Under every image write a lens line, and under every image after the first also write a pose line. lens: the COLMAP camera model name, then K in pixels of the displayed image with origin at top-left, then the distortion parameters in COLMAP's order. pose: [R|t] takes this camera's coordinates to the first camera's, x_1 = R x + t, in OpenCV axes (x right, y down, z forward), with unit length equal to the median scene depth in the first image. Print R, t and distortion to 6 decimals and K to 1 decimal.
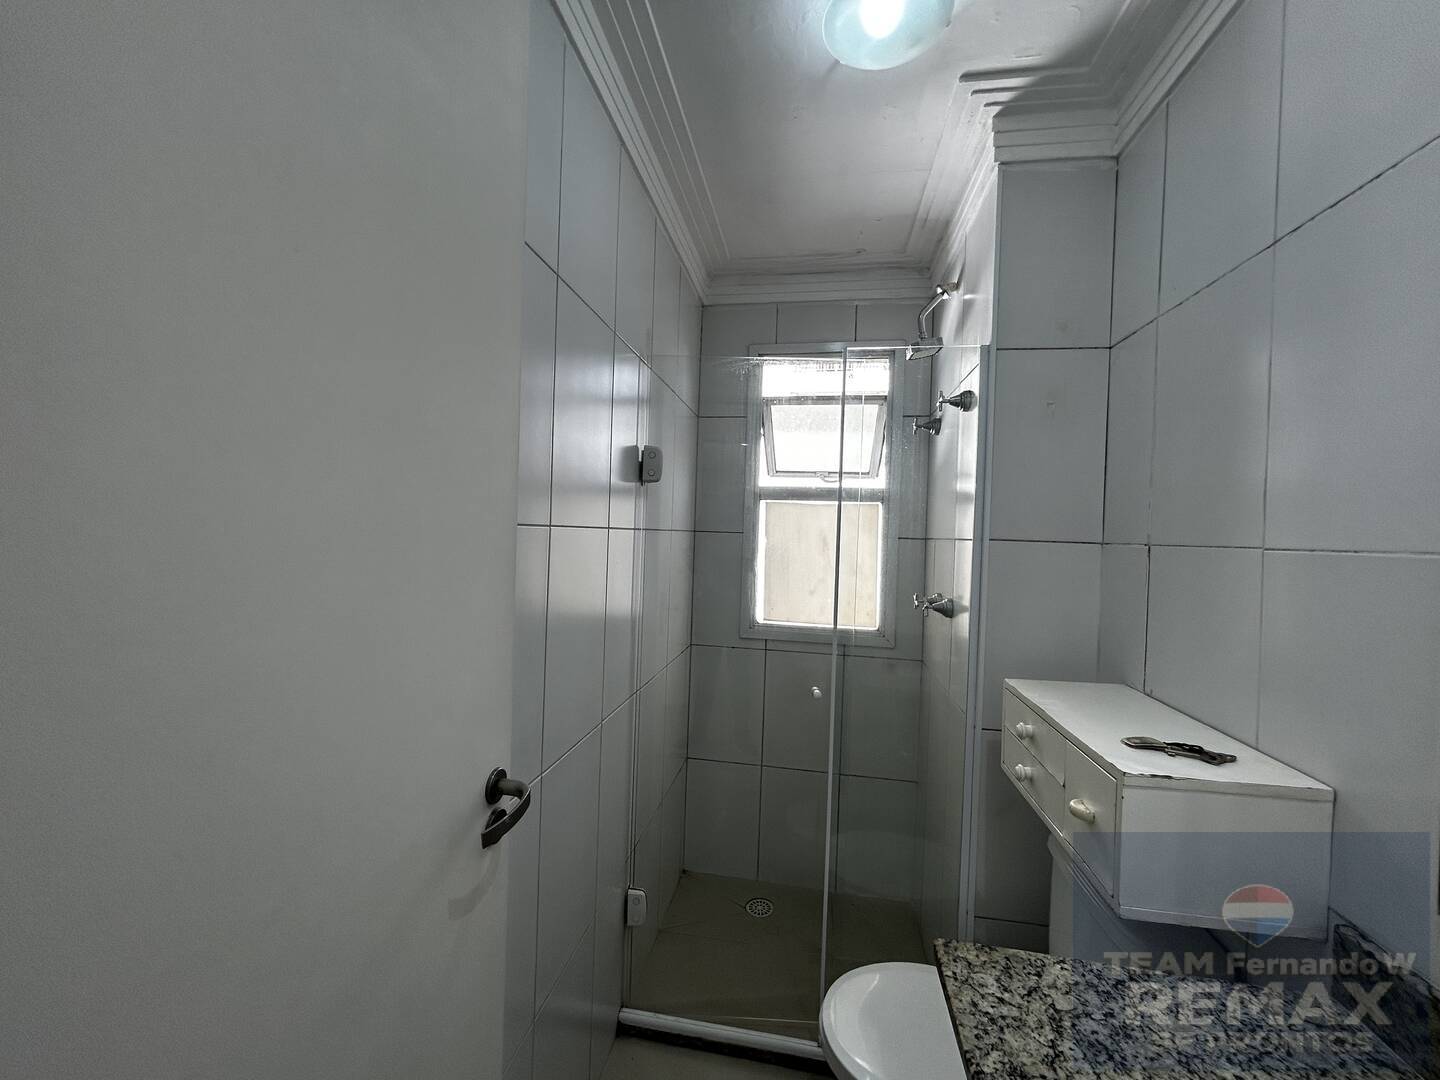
lens RADIAL K [[581.3, 0, 722.2], [0, 581.3, 537.7], [0, 0, 1]] dist [-0.002947, 0.000029]
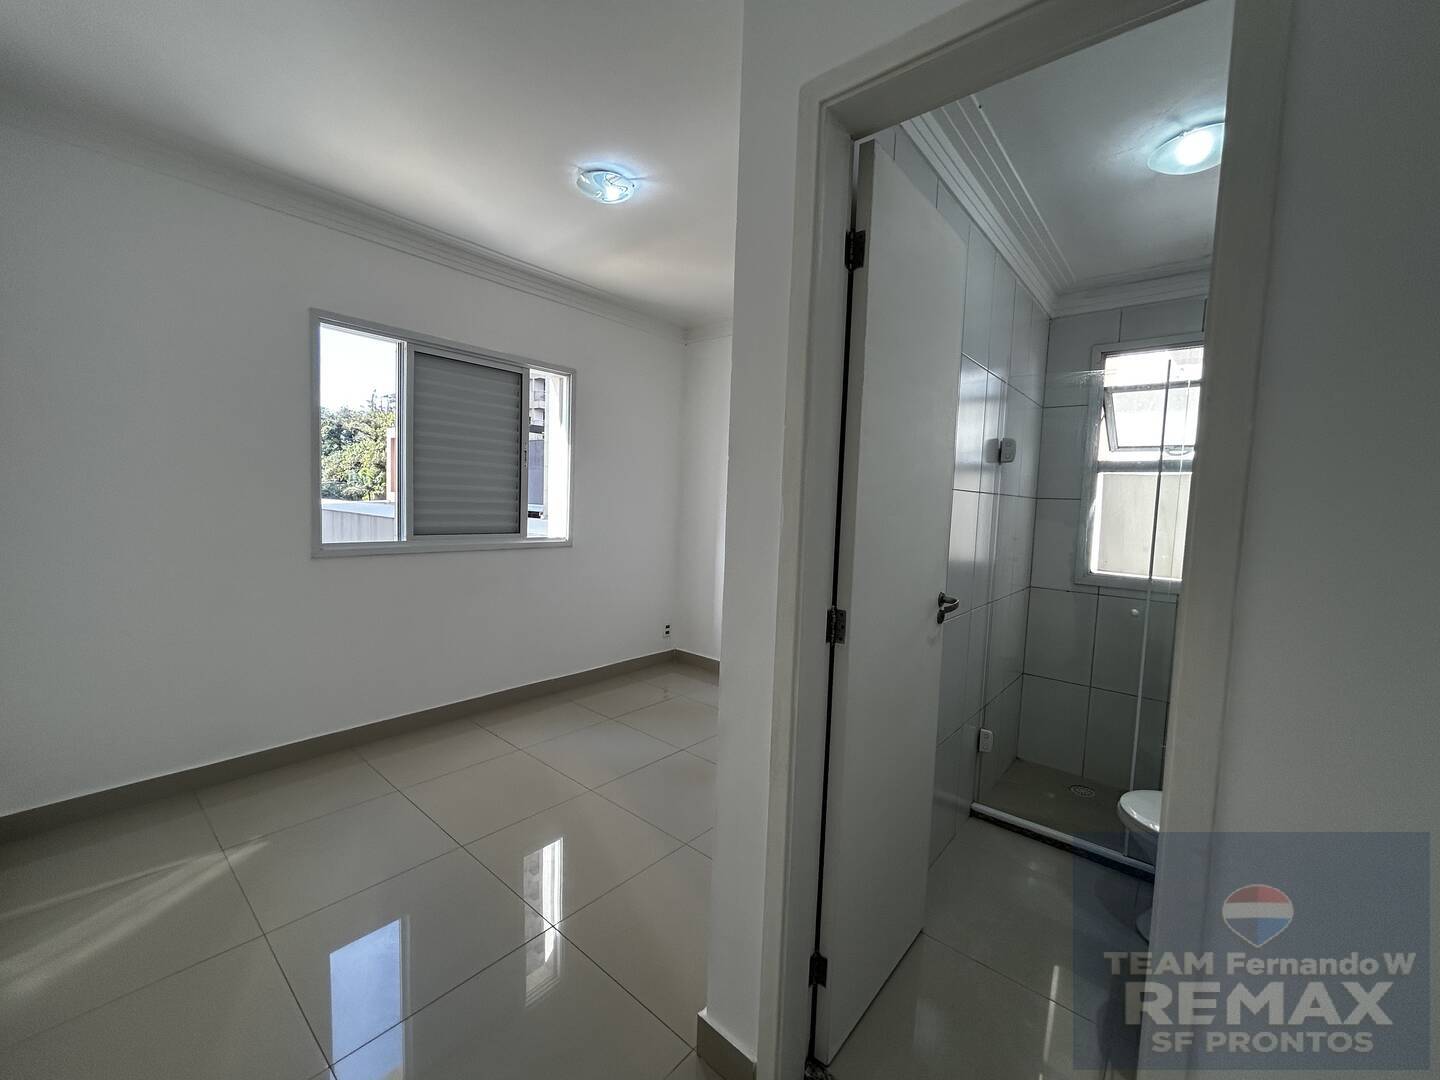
lens RADIAL K [[581.3, 0, 719.5], [0, 581.3, 542.3], [0, 0, 1]] dist [-0.002947, 0.000029]
pose [[0.859726, 0.034361, -0.509598, 0.008838], [-0.010317, 0.998699, 0.049933, 0.035207], [0.510651, -0.037671, 0.858962, -0.545947]]
